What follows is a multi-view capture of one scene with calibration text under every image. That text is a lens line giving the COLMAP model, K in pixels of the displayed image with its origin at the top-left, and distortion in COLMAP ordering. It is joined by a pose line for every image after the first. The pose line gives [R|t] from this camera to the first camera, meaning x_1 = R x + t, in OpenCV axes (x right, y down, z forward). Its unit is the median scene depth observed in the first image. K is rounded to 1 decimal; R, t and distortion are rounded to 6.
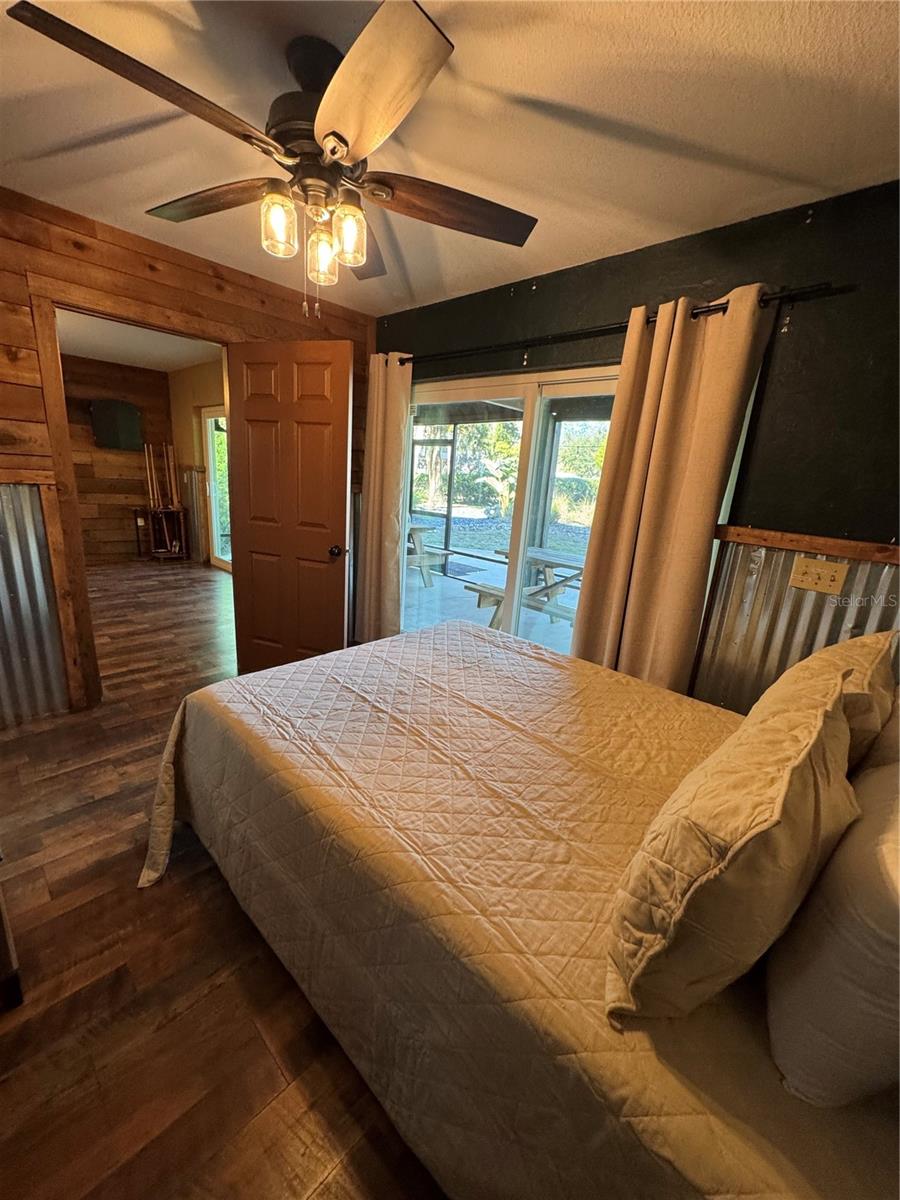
lens RADIAL K [[477.1, 0, 450.9], [0, 477.1, 599.1], [0, 0, 1]] dist [-0.001919, 0.000169]
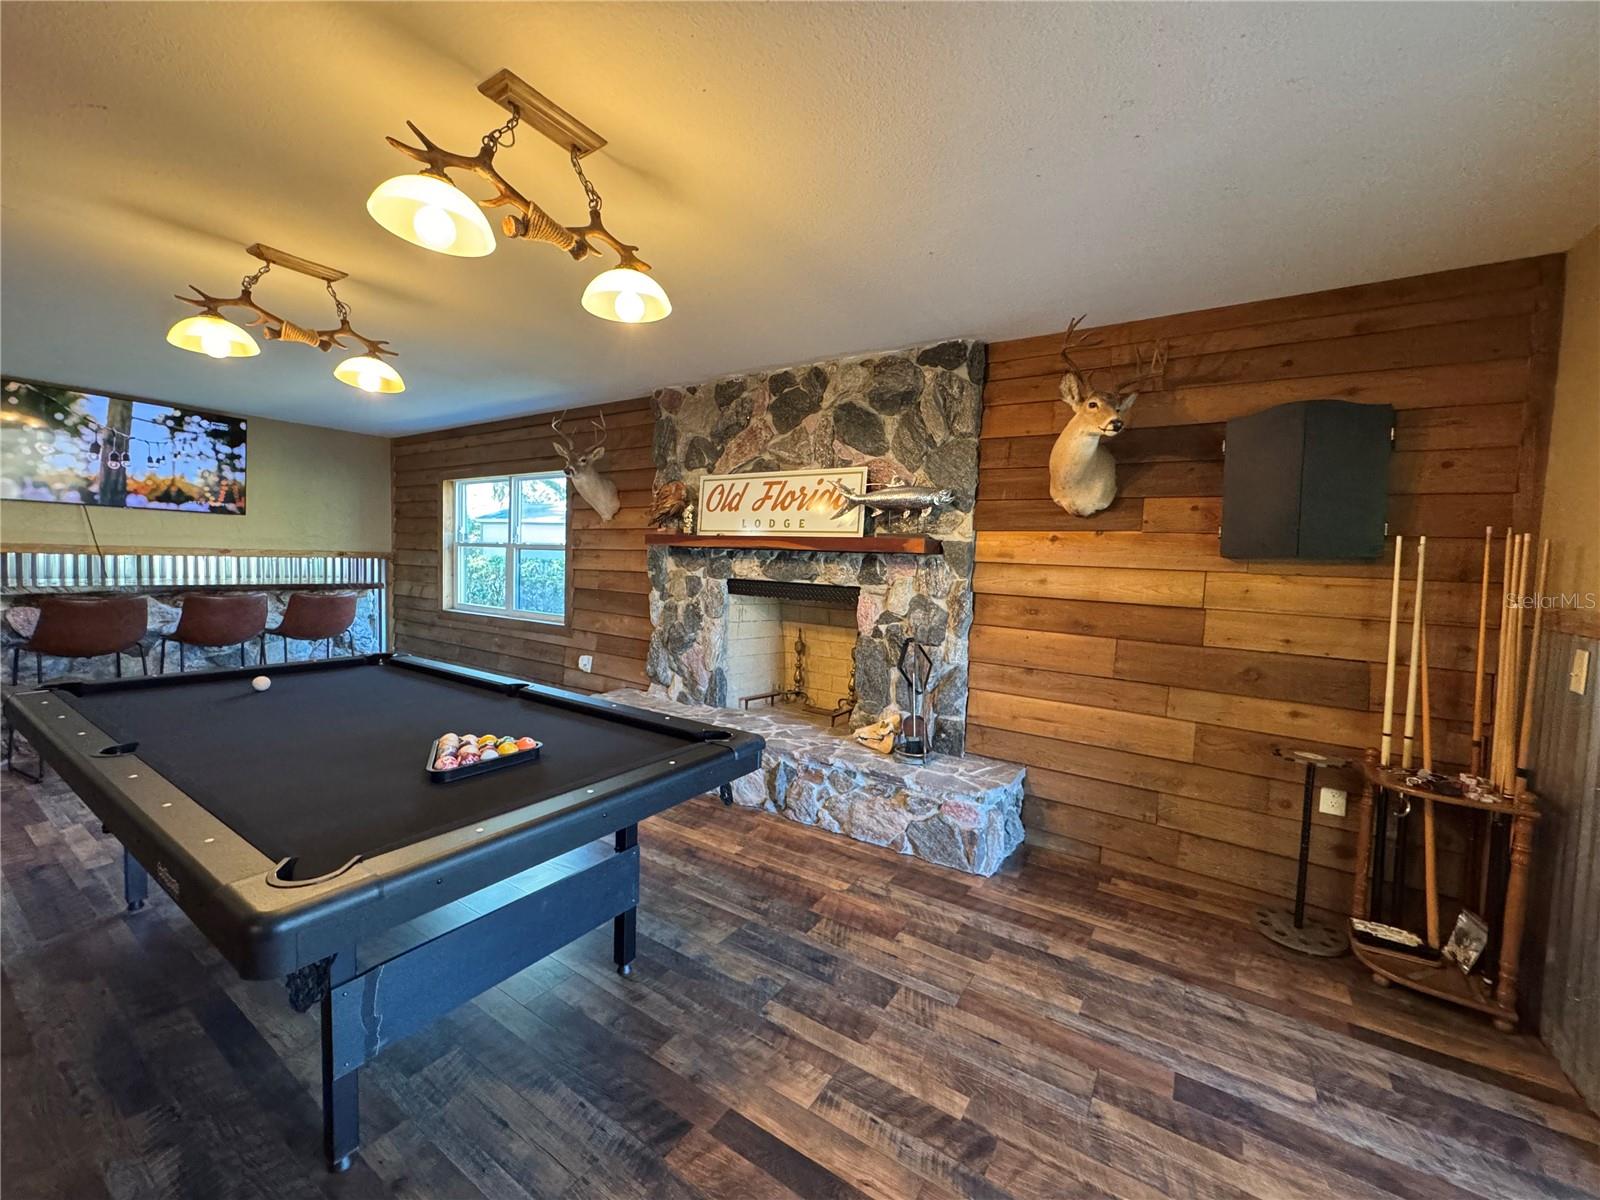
lens RADIAL K [[636.2, 0, 800.3], [0, 636.2, 598.5], [0, 0, 1]] dist [-0.001919, 0.000169]
pose [[0.182860, -0.004456, -0.983129, -0.340088], [-0.270431, 0.961187, -0.054656, -0.174942], [0.945214, 0.275863, 0.174558, 0.609241]]
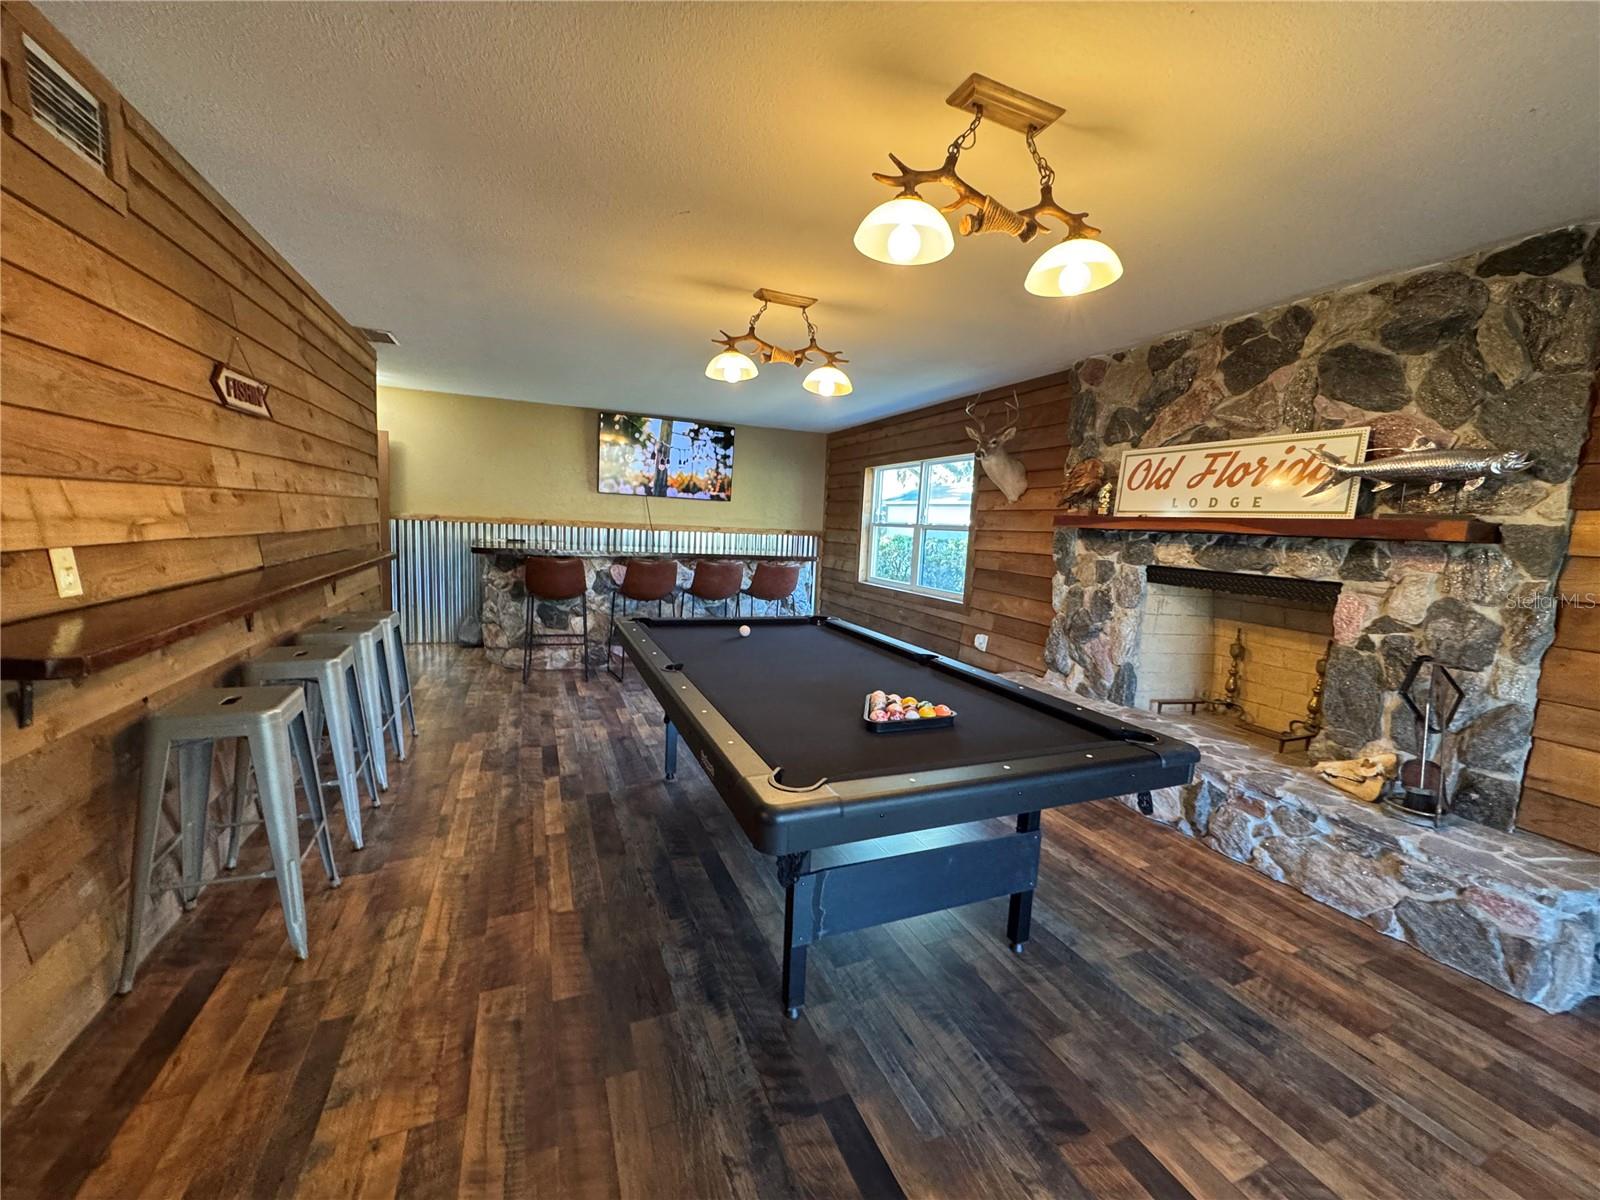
lens RADIAL K [[636.2, 0, 800.3], [0, 636.2, 598.5], [0, 0, 1]] dist [-0.001919, 0.000169]
pose [[-0.394979, 0.016814, -0.918536, -0.333319], [-0.306183, 0.940260, 0.148873, -0.170728], [0.866166, 0.340041, -0.366235, 0.595583]]
